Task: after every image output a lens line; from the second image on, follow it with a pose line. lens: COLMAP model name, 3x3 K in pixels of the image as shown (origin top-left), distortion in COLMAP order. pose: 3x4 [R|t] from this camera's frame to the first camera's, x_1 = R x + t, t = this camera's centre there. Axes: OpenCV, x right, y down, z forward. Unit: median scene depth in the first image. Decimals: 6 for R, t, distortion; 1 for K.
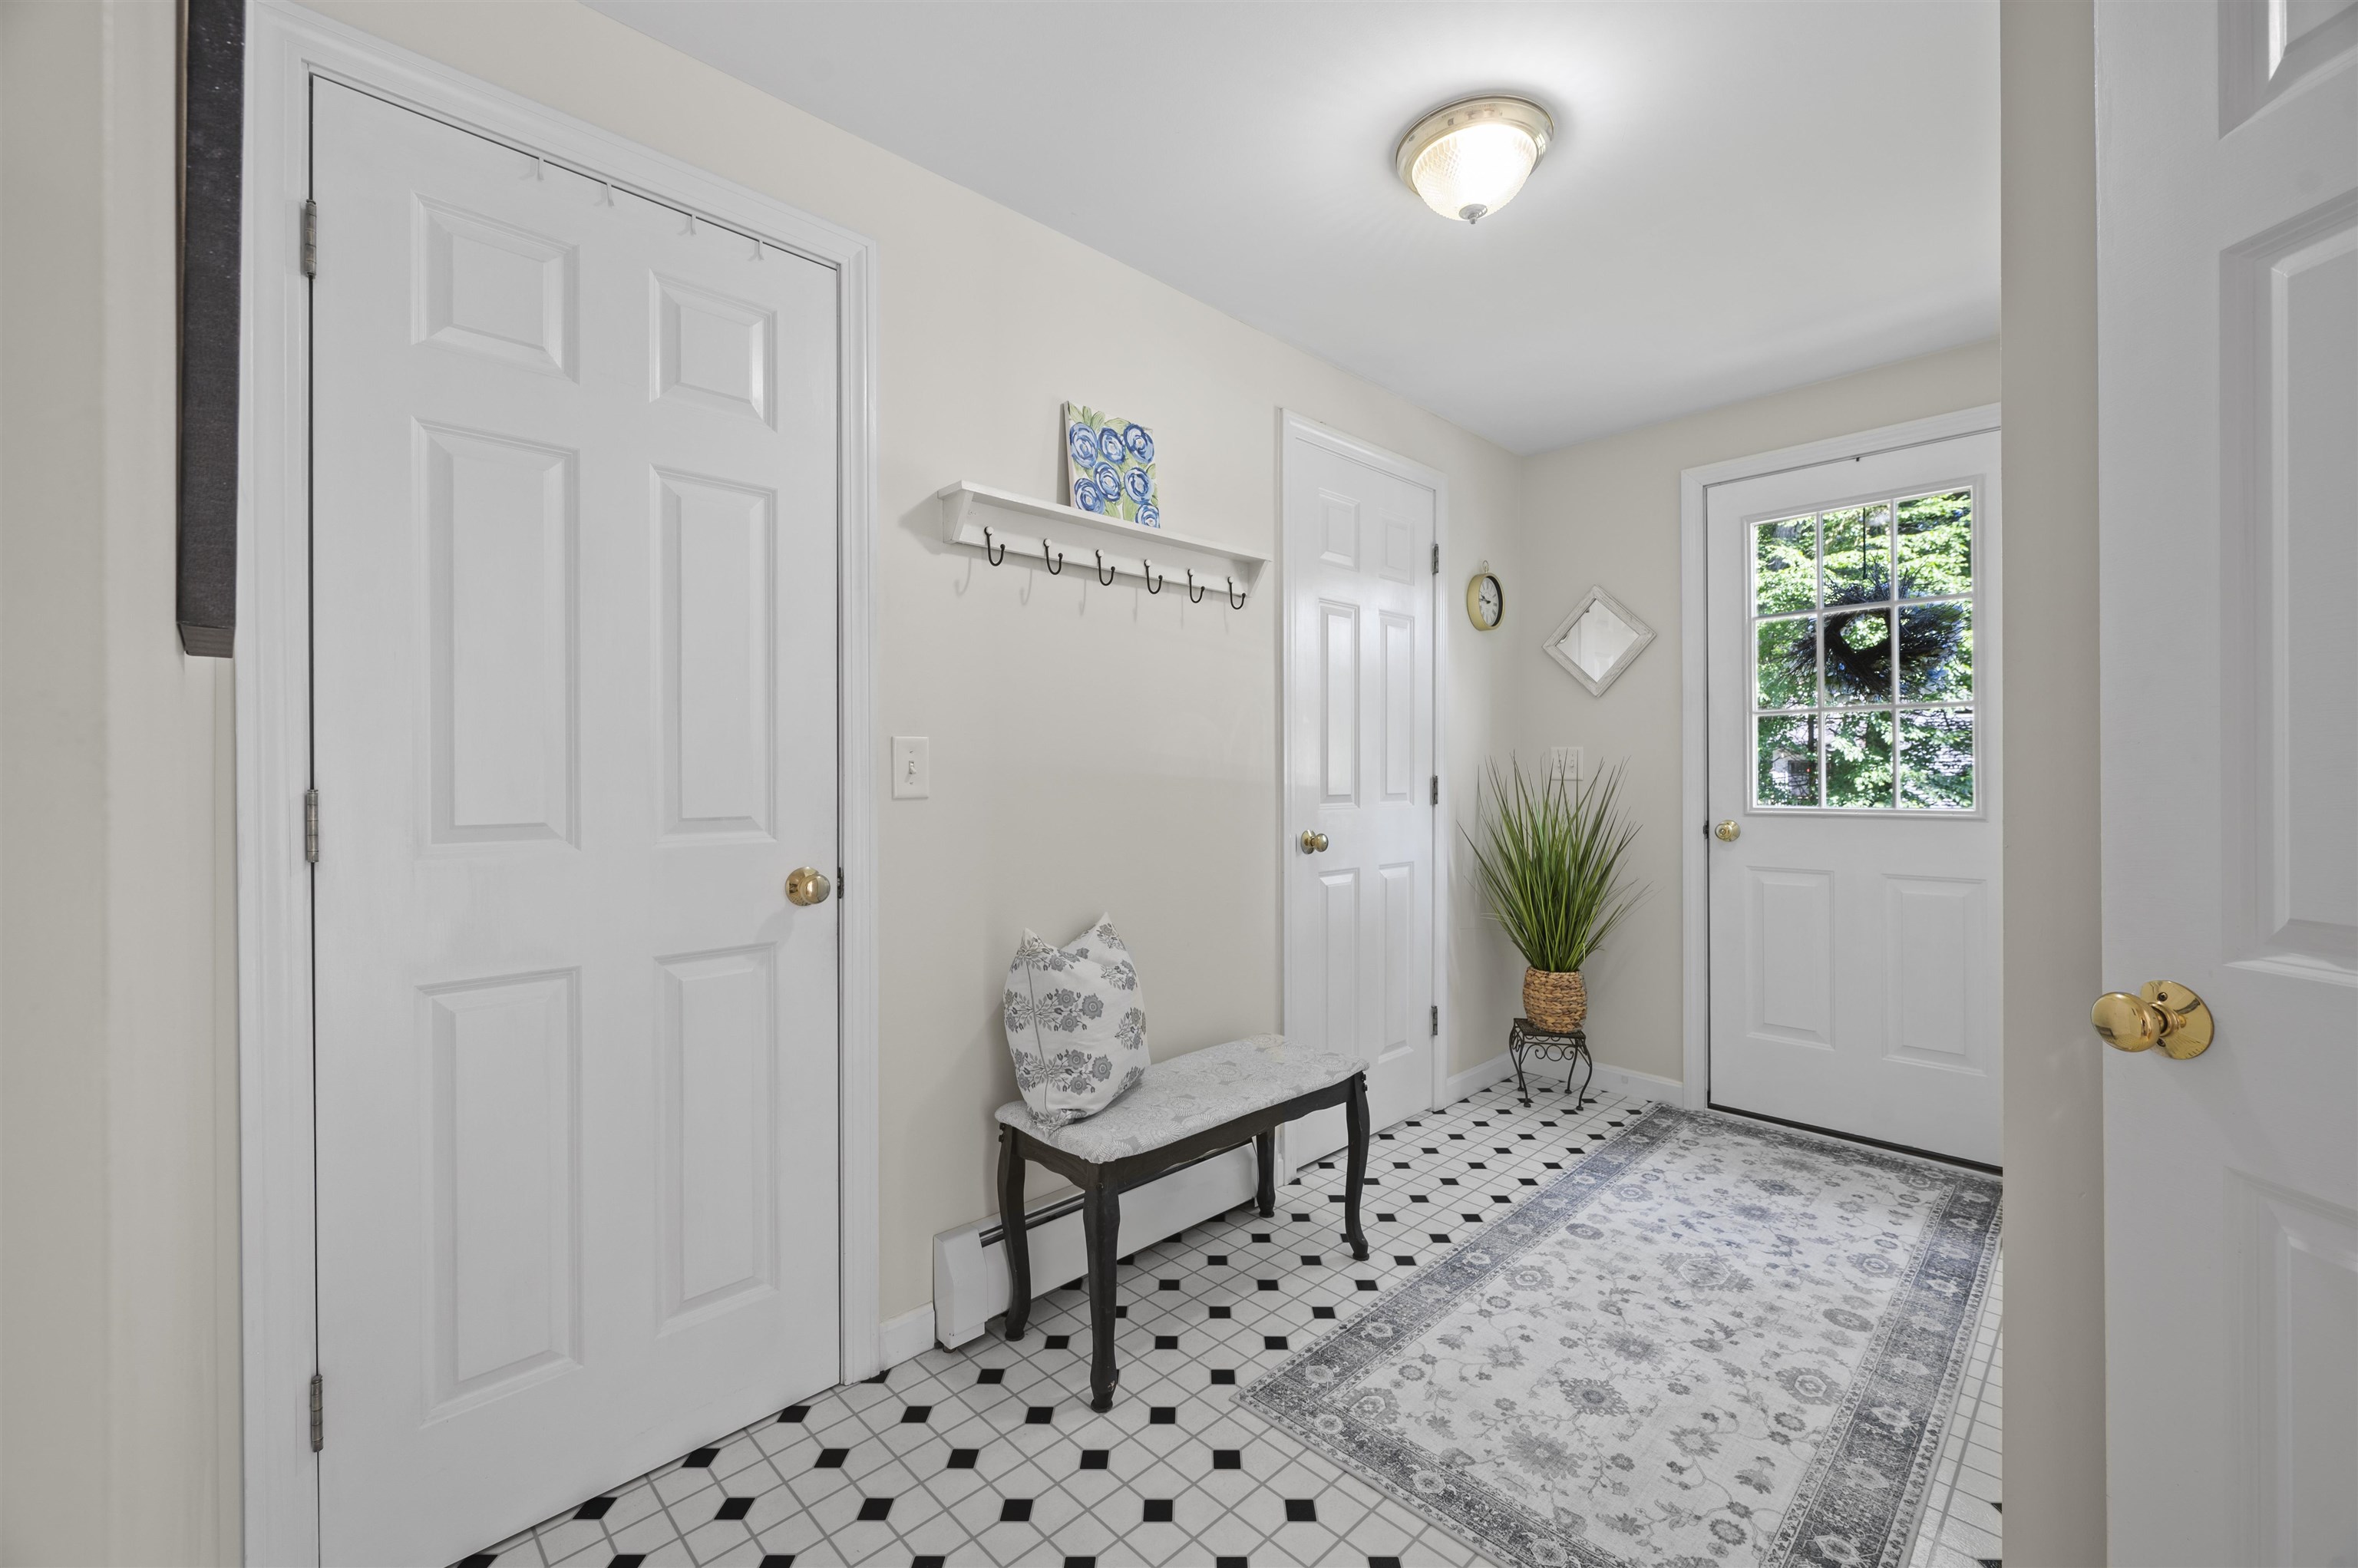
lens RADIAL K [[958.8, 0, 1179.0], [0, 958.8, 784.0], [0, 0, 1]] dist [-0.000916, -0.000202]
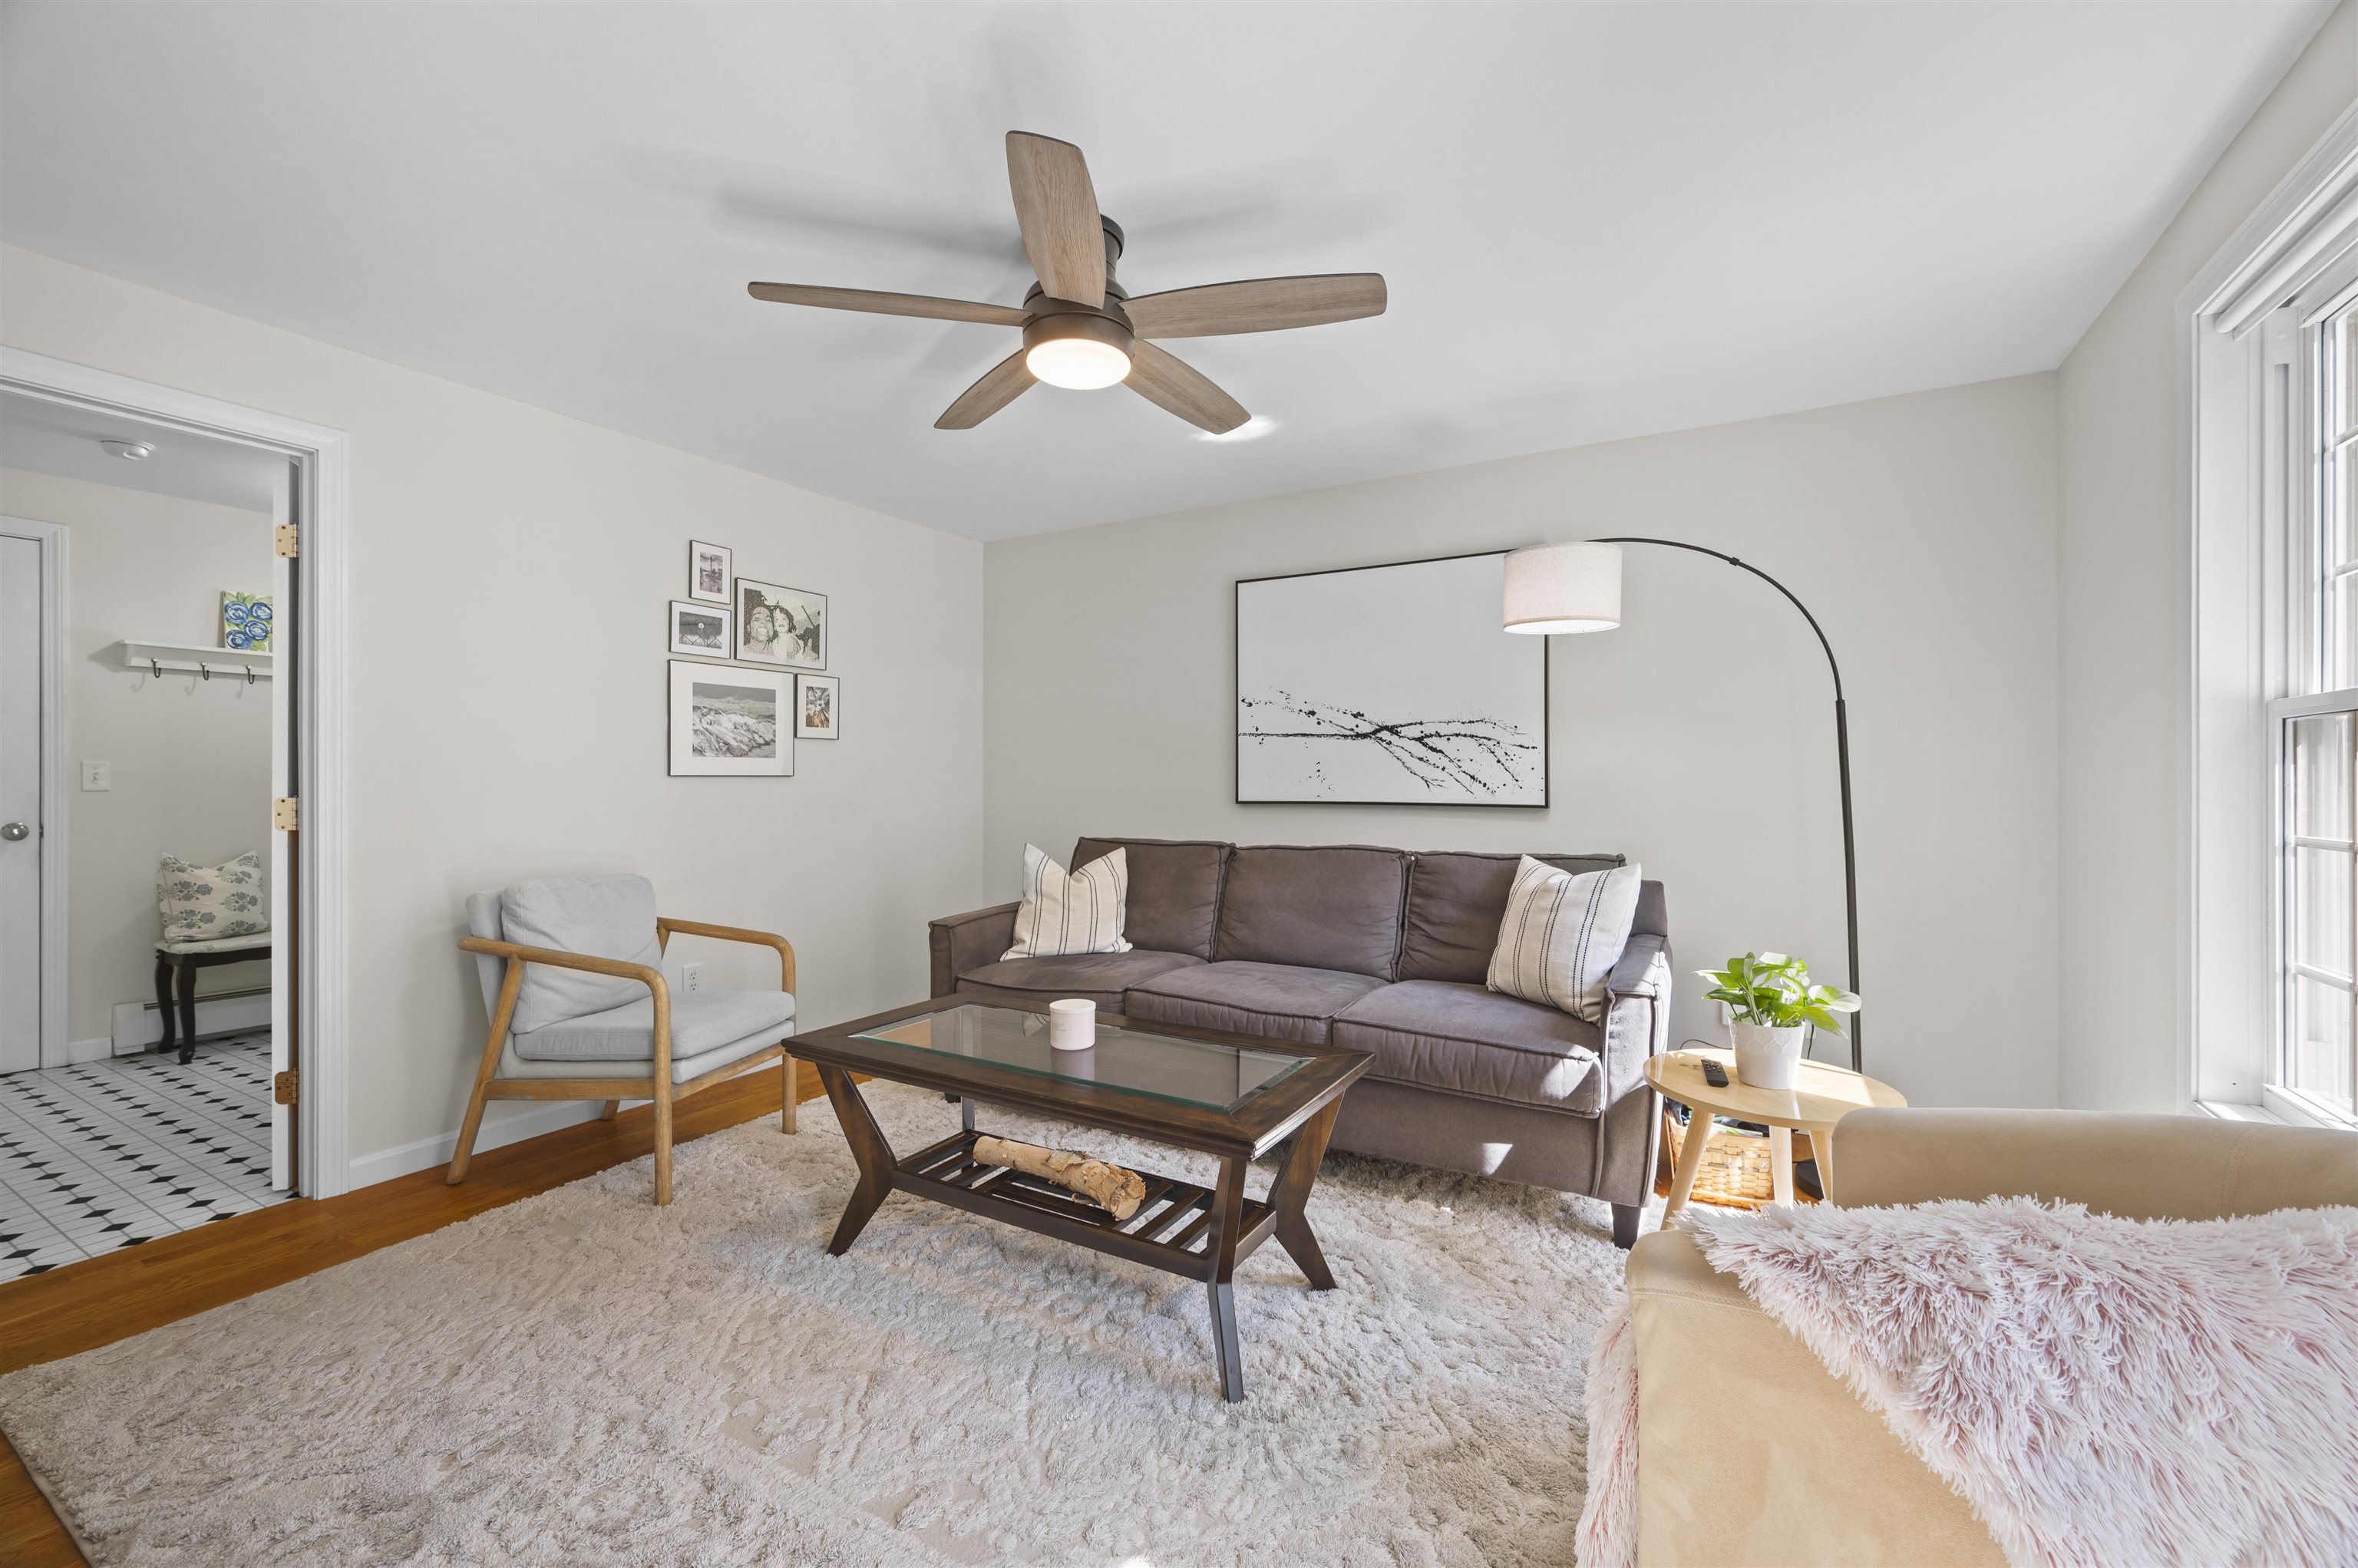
lens RADIAL K [[958.8, 0, 1179.0], [0, 958.8, 784.0], [0, 0, 1]] dist [-0.000394, -0.000100]
pose [[0.962111, 0.006182, 0.272588, 1.407553], [-0.005054, 0.999976, -0.004842, -0.001282], [-0.272612, 0.003281, 0.962119, -1.629051]]
